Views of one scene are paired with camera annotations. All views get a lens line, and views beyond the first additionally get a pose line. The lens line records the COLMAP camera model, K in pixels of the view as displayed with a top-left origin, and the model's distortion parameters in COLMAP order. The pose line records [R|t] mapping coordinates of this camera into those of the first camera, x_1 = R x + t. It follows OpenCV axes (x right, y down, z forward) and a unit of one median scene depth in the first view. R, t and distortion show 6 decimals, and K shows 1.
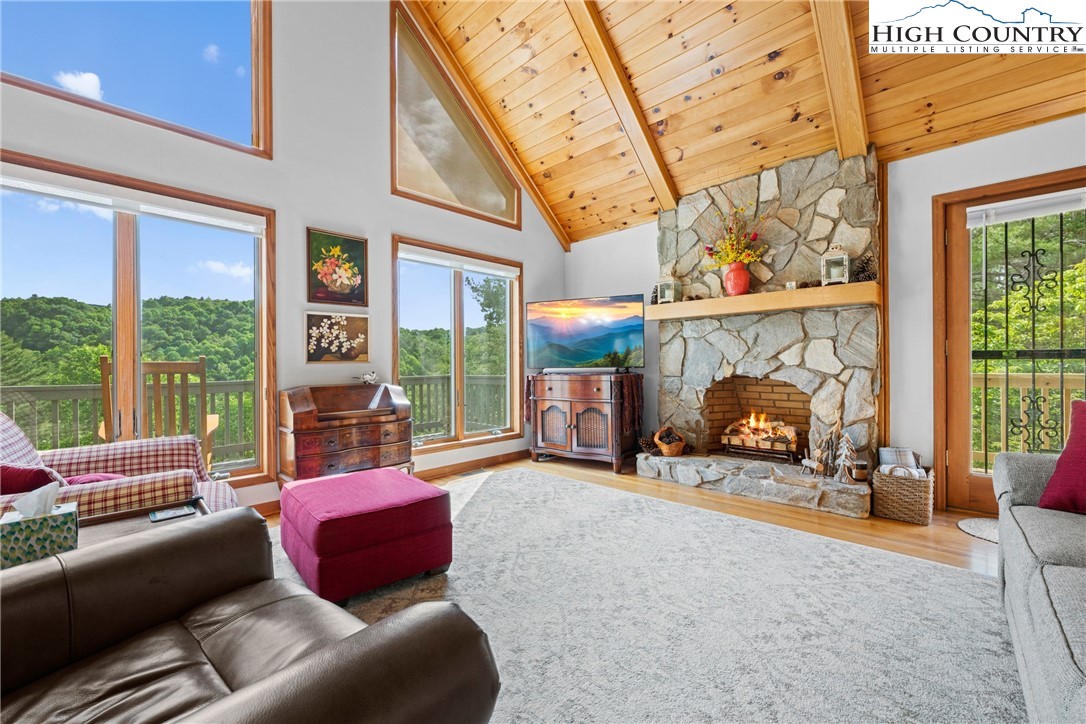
lens RADIAL K [[441.4, 0, 543.2], [0, 441.4, 363.1], [0, 0, 1]] dist [0.000037, 0.000134]
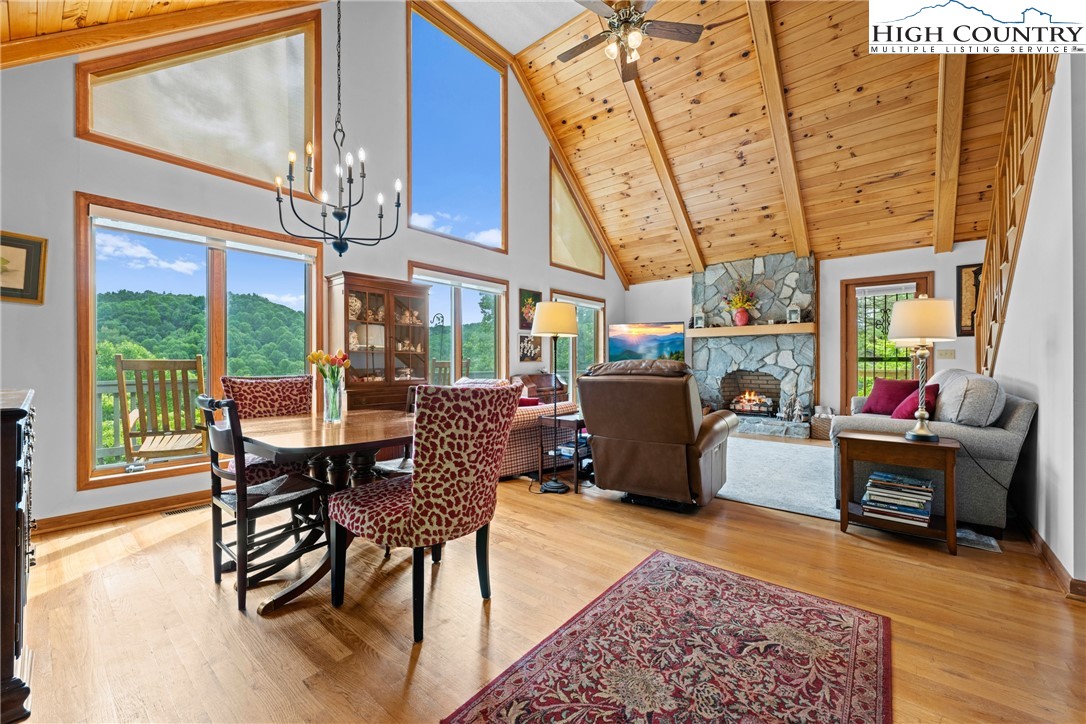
lens RADIAL K [[431.9, 0, 543.0], [0, 431.9, 362.0], [0, 0, 1]] dist [0.000568, 0.000043]
pose [[0.997756, 0.003938, 0.066840, -0.529205], [-0.004121, 0.999988, 0.002600, -0.005031], [-0.066829, -0.002870, 0.997760, -0.771720]]
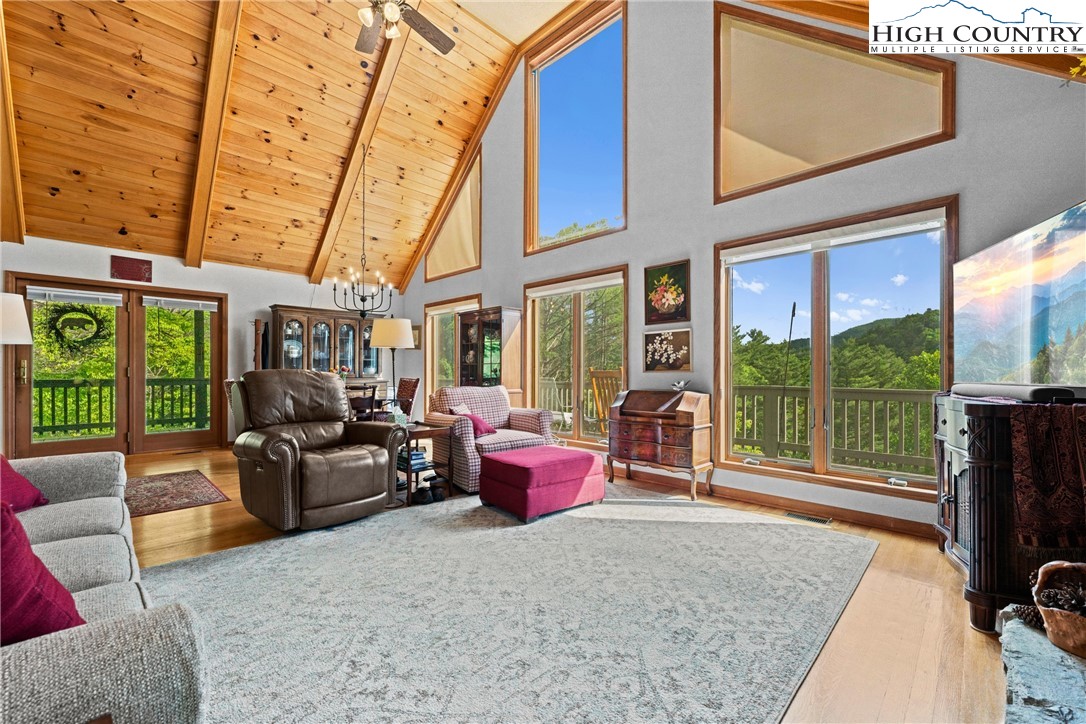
lens RADIAL K [[440.7, 0, 541.5], [0, 440.7, 370.1], [0, 0, 1]] dist [-0.000052, -0.000009]
pose [[-0.024262, 0.003030, -0.999701, 0.737747], [0.001600, 0.999994, 0.002992, -0.009198], [0.999704, -0.001527, -0.024267, 0.686688]]
